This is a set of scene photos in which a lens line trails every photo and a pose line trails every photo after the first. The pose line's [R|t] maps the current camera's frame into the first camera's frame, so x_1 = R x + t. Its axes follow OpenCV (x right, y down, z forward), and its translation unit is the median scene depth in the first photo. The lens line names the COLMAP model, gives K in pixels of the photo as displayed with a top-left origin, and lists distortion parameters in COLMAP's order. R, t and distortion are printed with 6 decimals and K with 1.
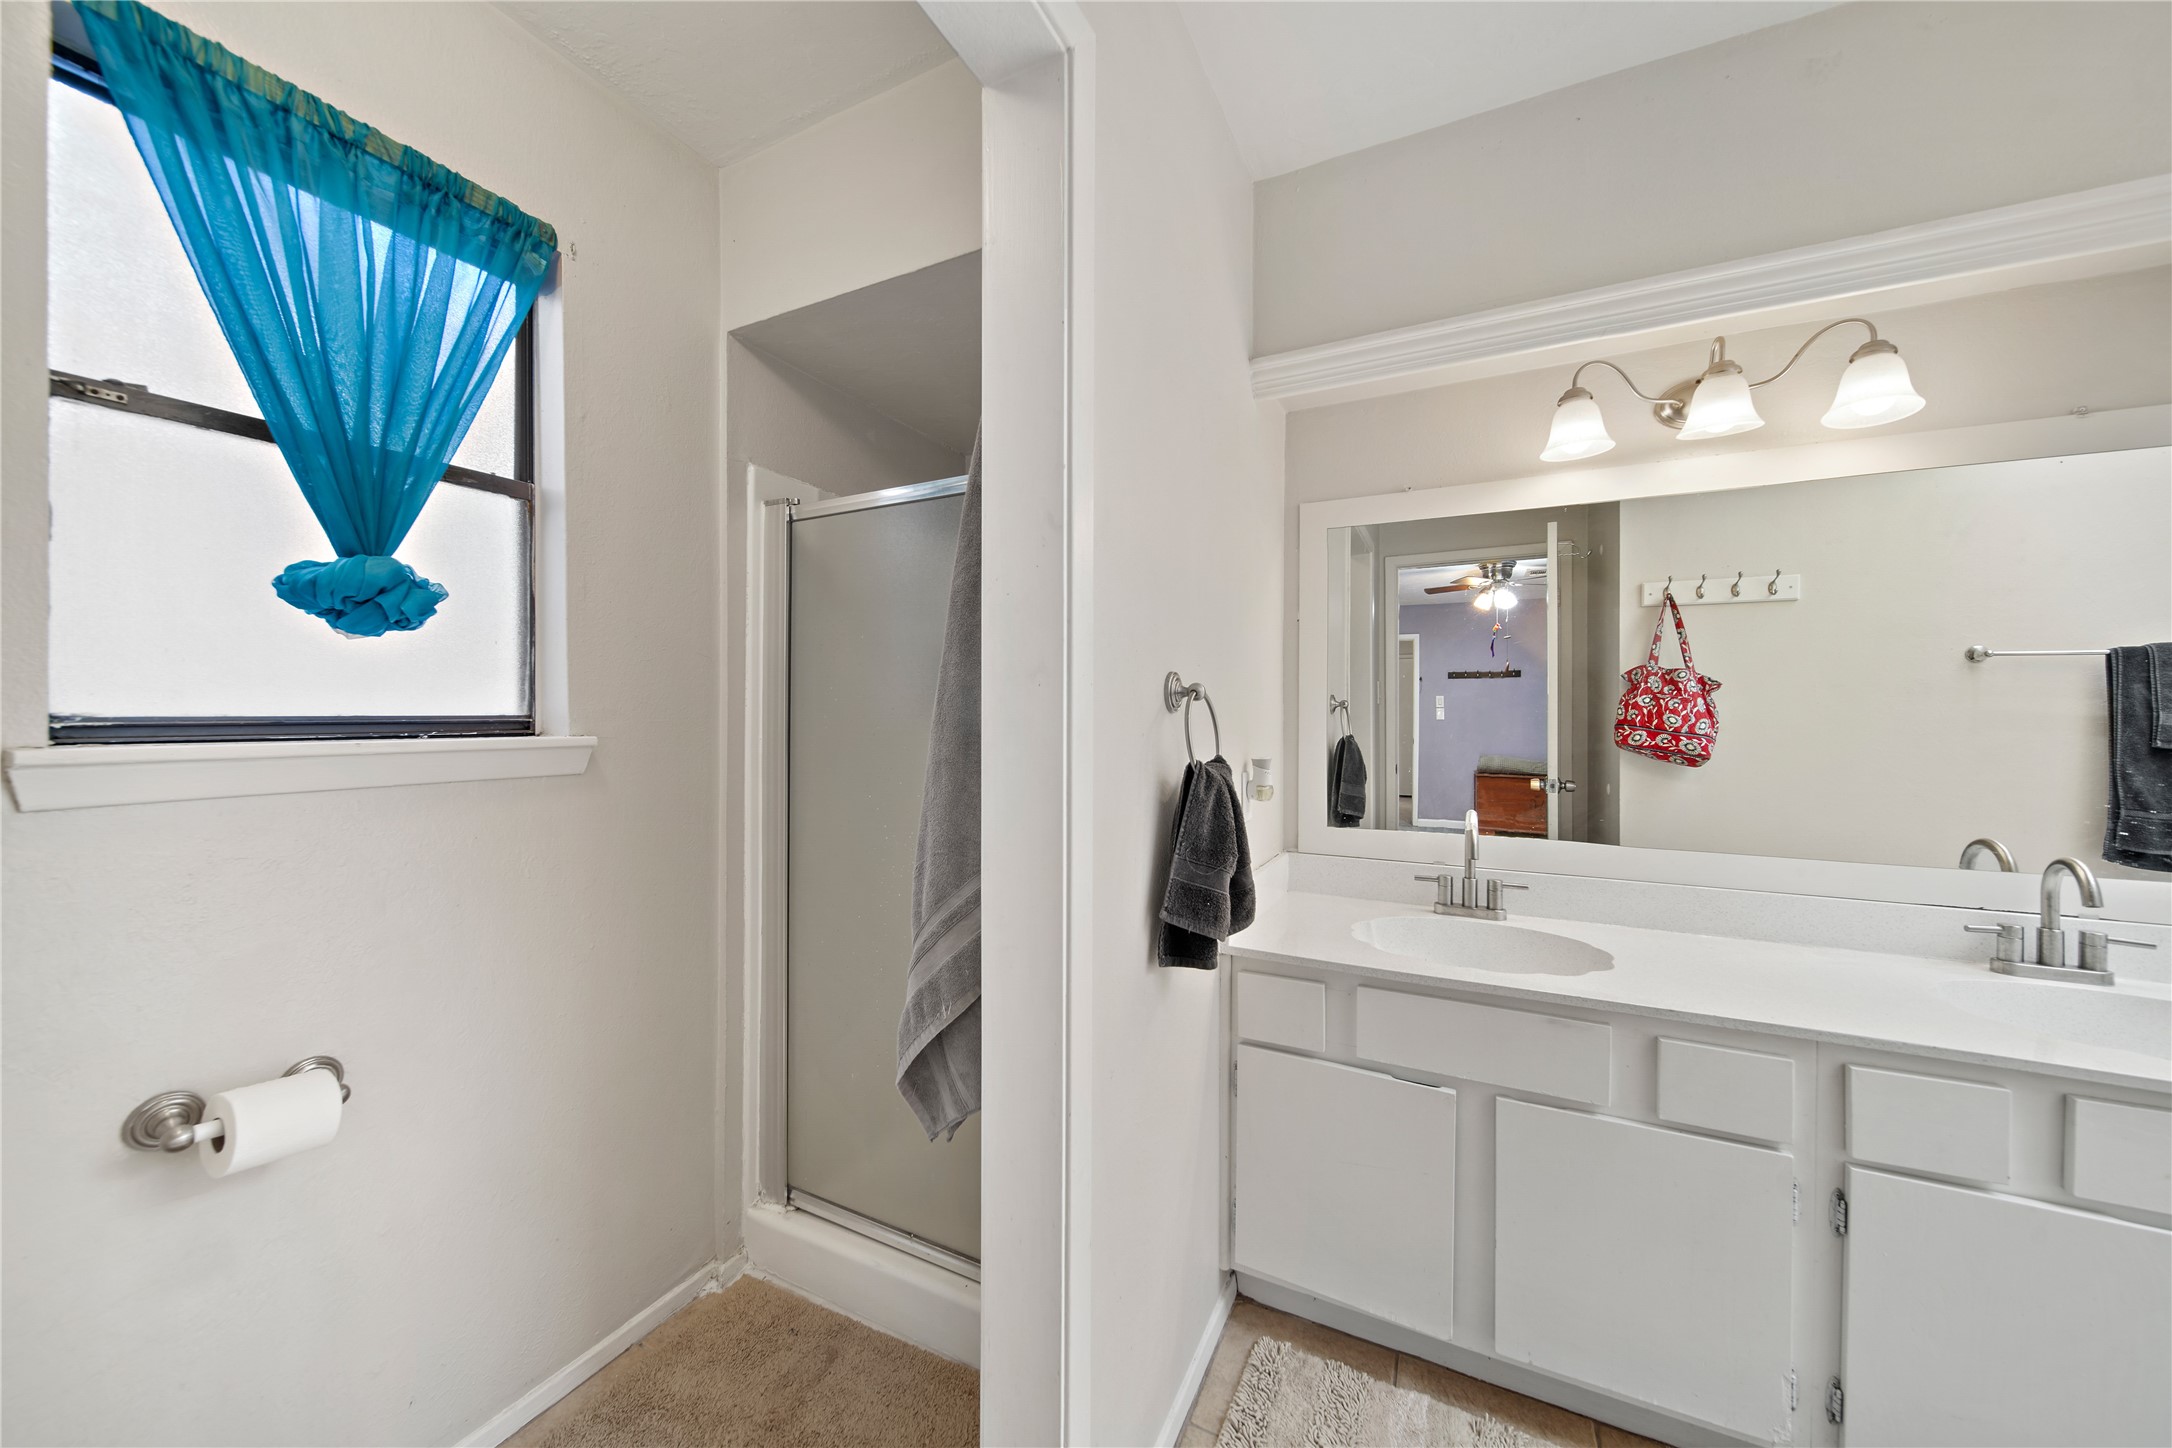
lens RADIAL K [[762.0, 0, 1081.9], [0, 762.0, 724.4], [0, 0, 1]] dist [0.000025, -0.000948]
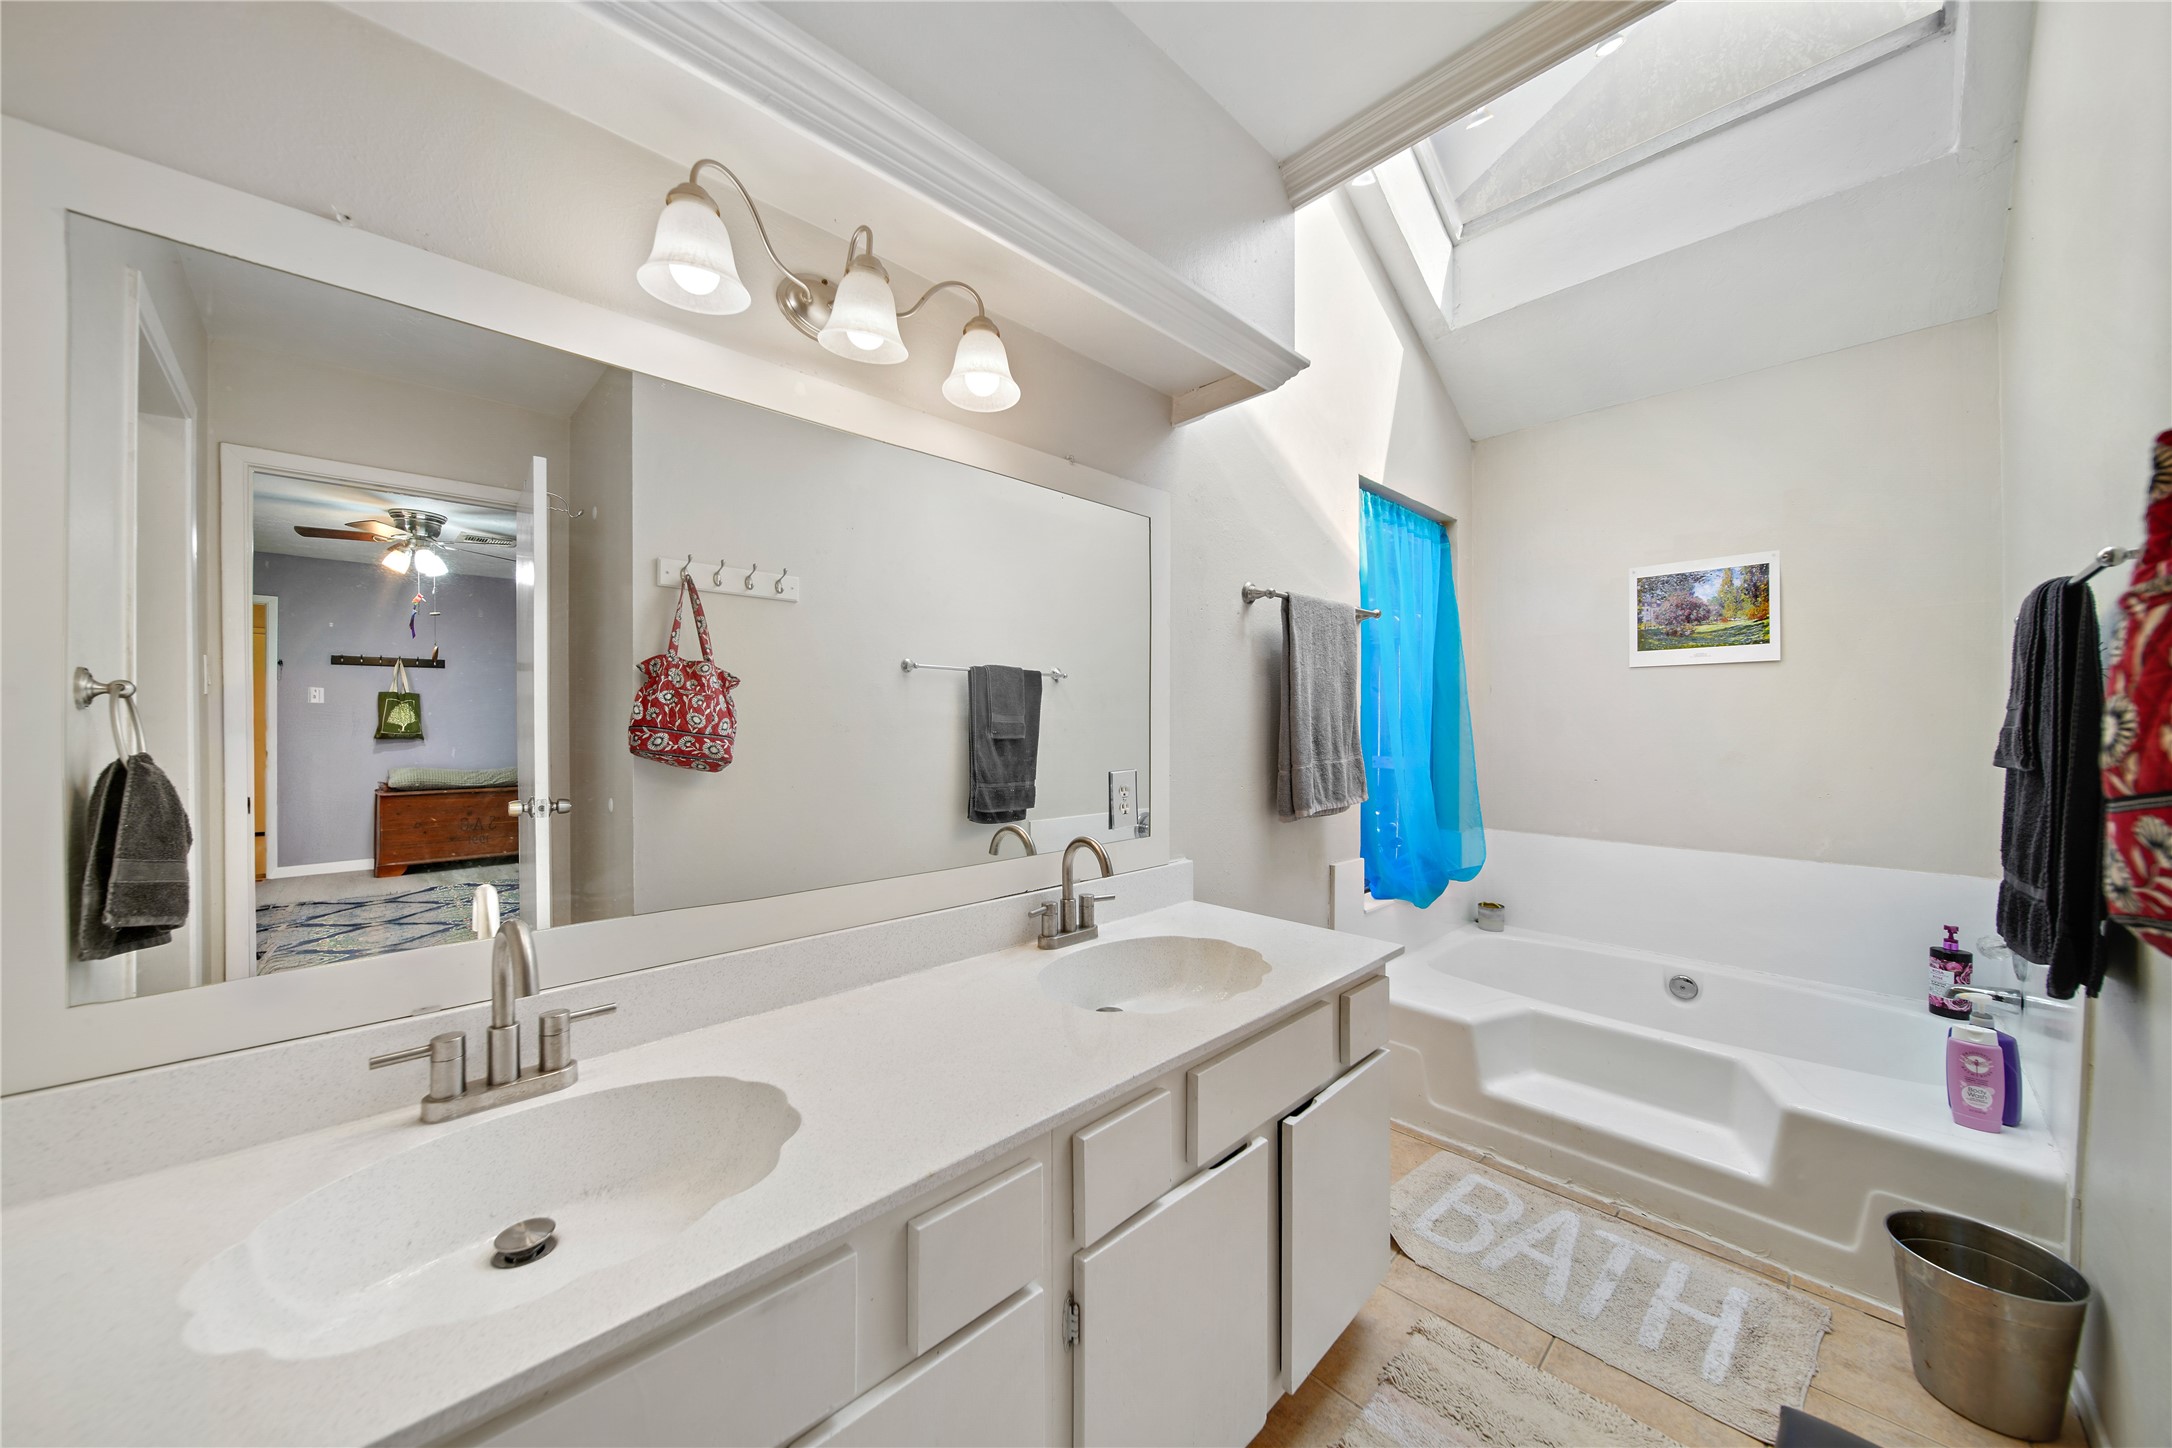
lens RADIAL K [[762.0, 0, 1094.4], [0, 762.0, 721.3], [0, 0, 1]] dist [0.000025, -0.000948]
pose [[0.318676, -0.006582, 0.947841, 0.094975], [0.010731, 0.999937, 0.003336, -0.002135], [-0.947803, 0.009108, 0.318727, 0.291535]]
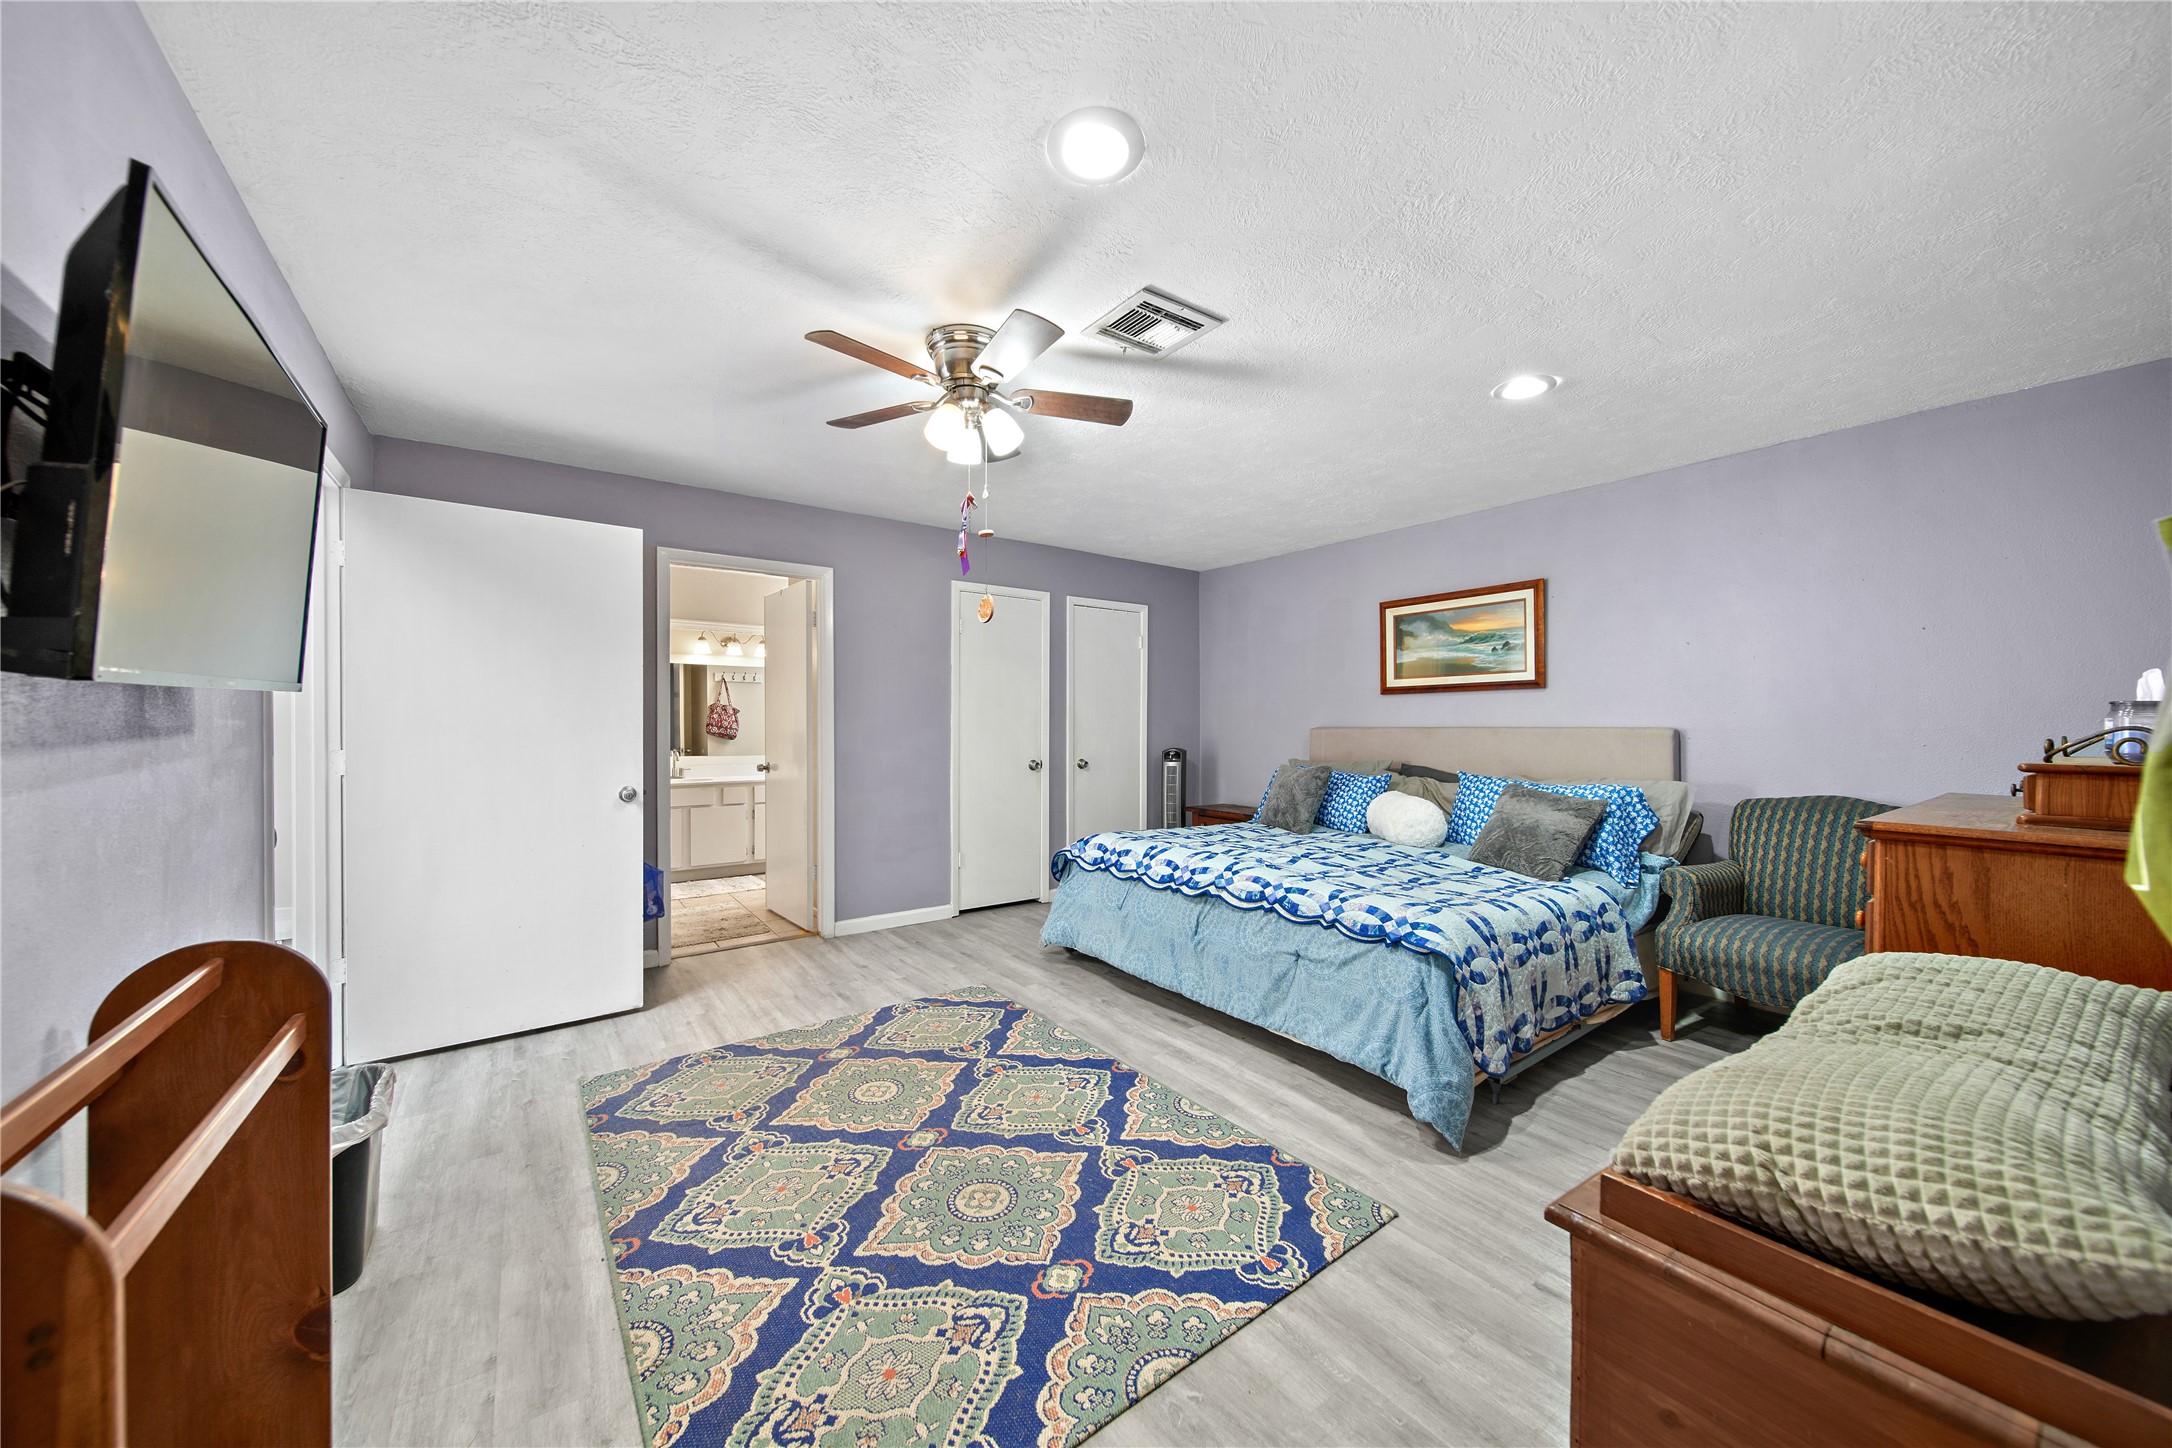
lens RADIAL K [[762.0, 0, 1092.6], [0, 762.0, 726.9], [0, 0, 1]] dist [0.000025, -0.000948]
pose [[0.445658, -0.005439, 0.895187, -1.127198], [0.010752, 0.999942, 0.000722, 0.019306], [-0.895139, 0.009303, 0.445690, -1.454774]]
